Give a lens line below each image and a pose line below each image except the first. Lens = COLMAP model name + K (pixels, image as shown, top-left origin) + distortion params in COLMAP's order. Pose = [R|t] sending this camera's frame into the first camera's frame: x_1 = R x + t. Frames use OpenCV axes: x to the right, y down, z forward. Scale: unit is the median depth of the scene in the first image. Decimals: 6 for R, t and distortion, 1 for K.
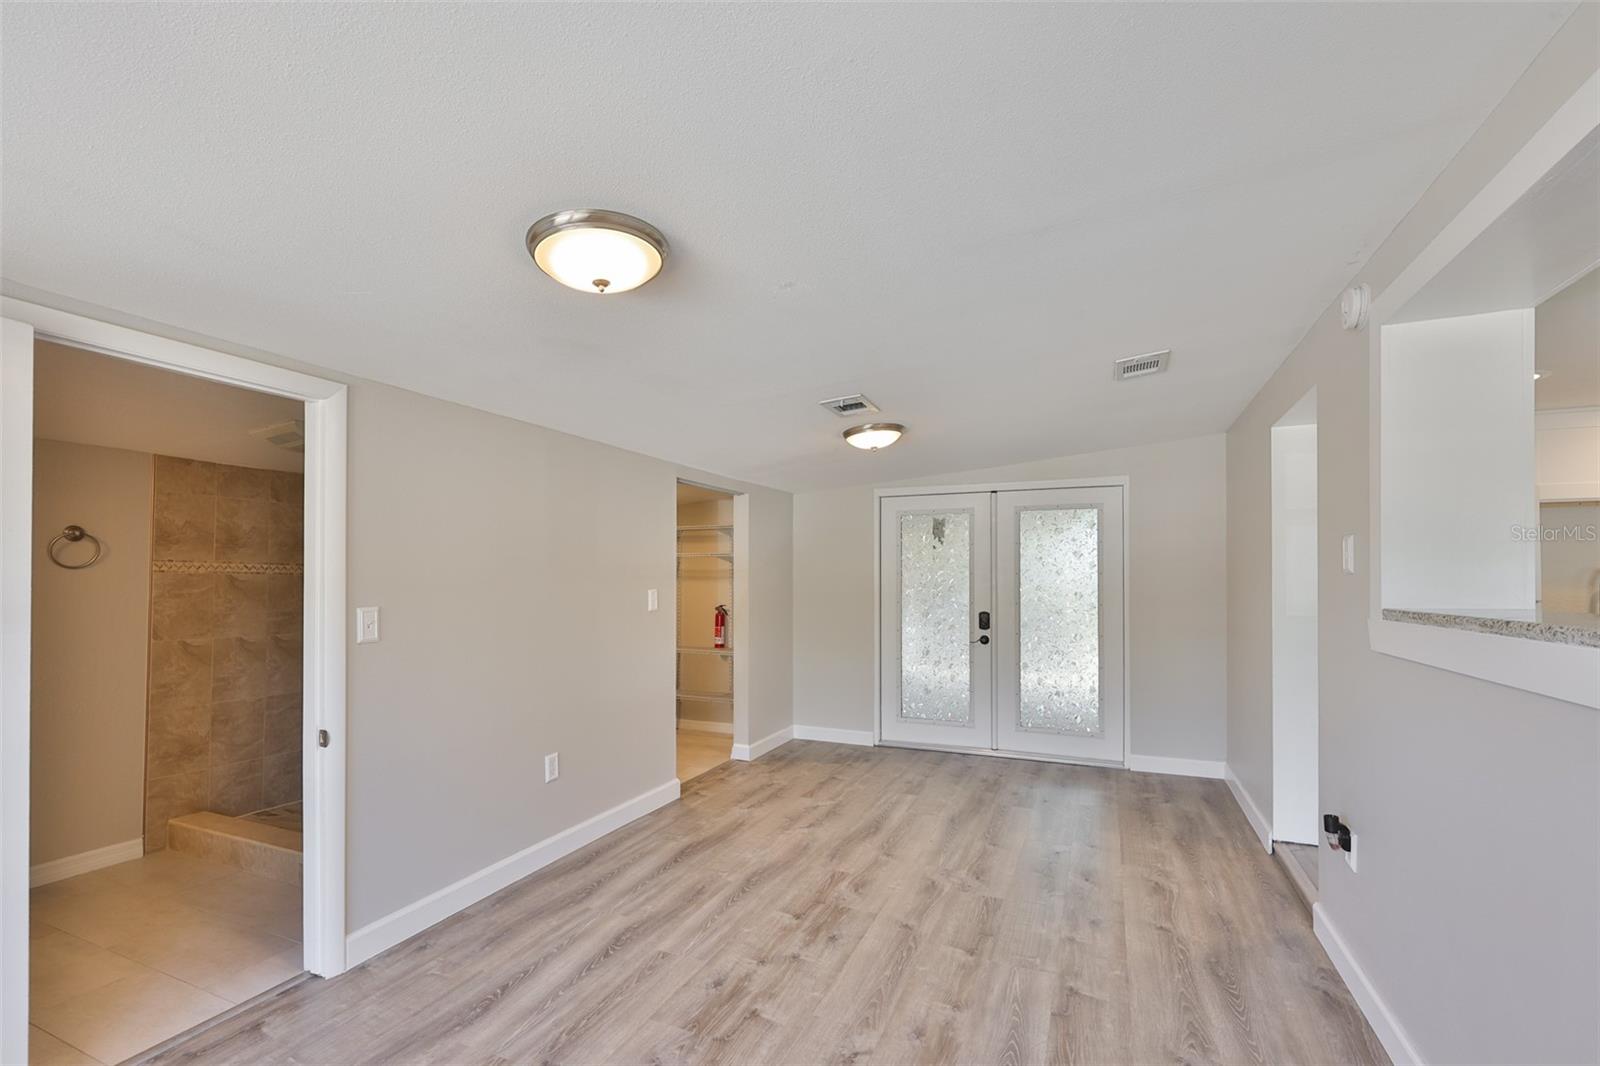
lens RADIAL K [[686.0, 0, 803.8], [0, 686.0, 574.4], [0, 0, 1]] dist [-0.003634, -0.000072]
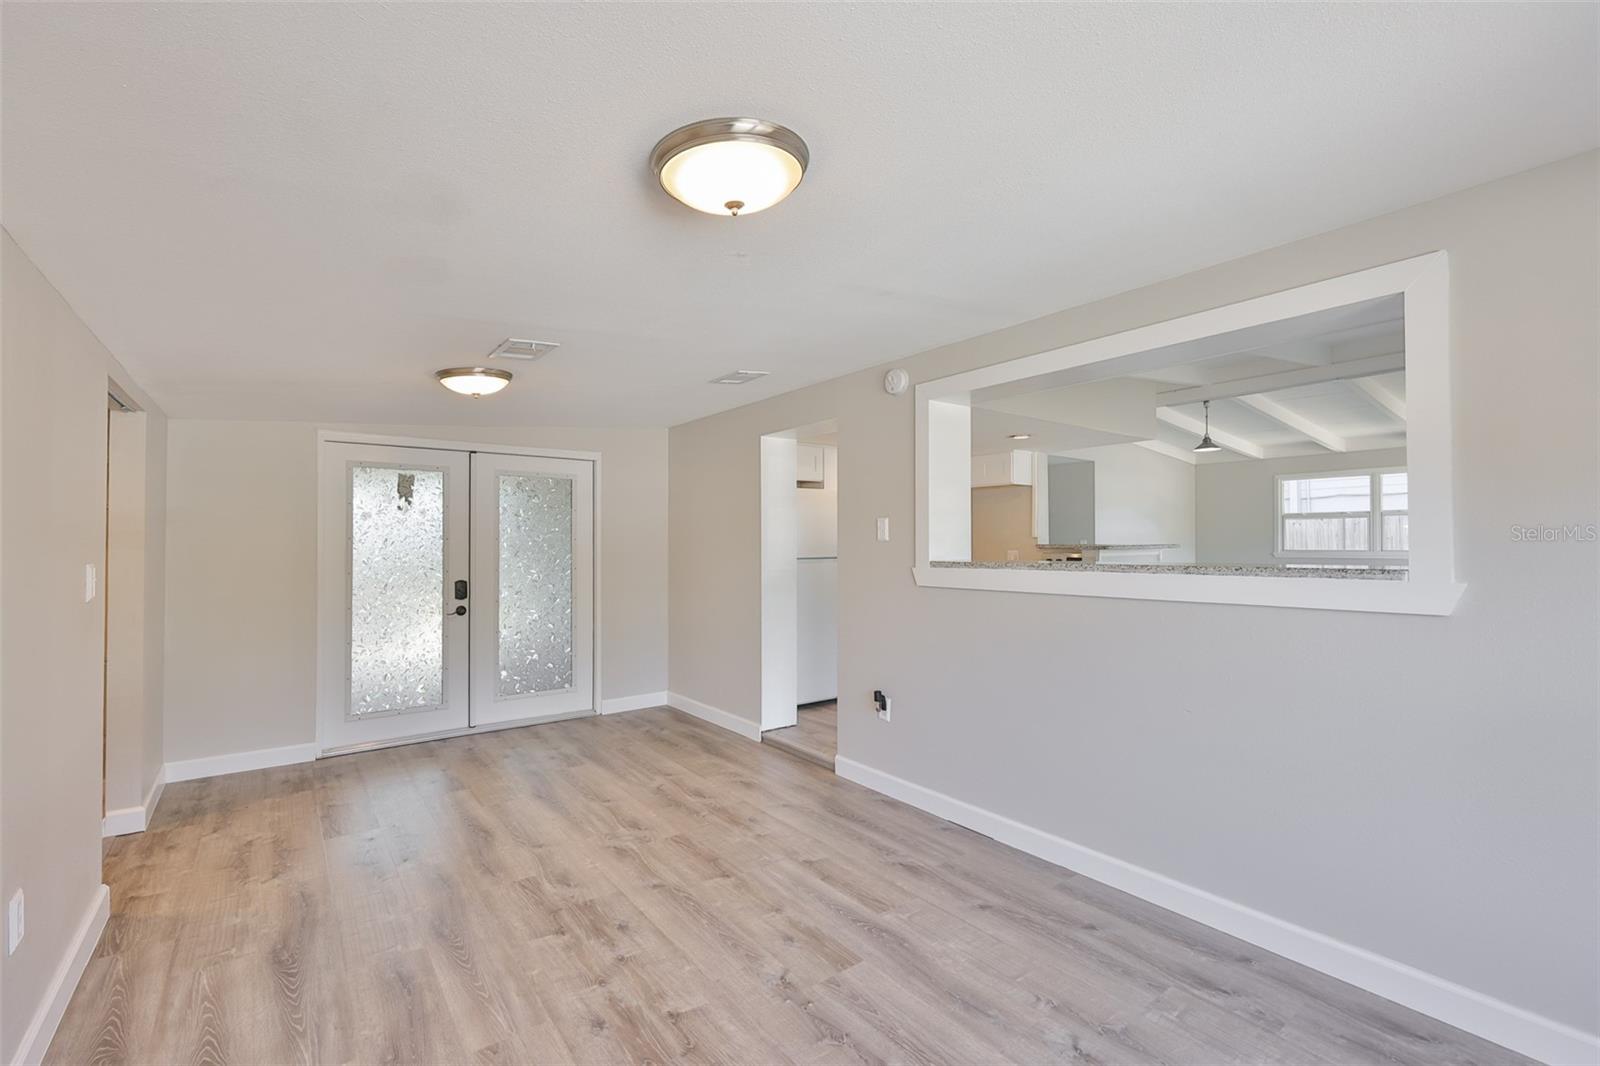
lens RADIAL K [[680.9, 0, 790.3], [0, 680.9, 536.3], [0, 0, 1]] dist [-0.001470, -0.000170]
pose [[0.506363, 0.010137, 0.862261, -0.479238], [-0.004746, 0.999949, -0.008968, 0.002248], [-0.862307, 0.000449, 0.506386, 0.243234]]
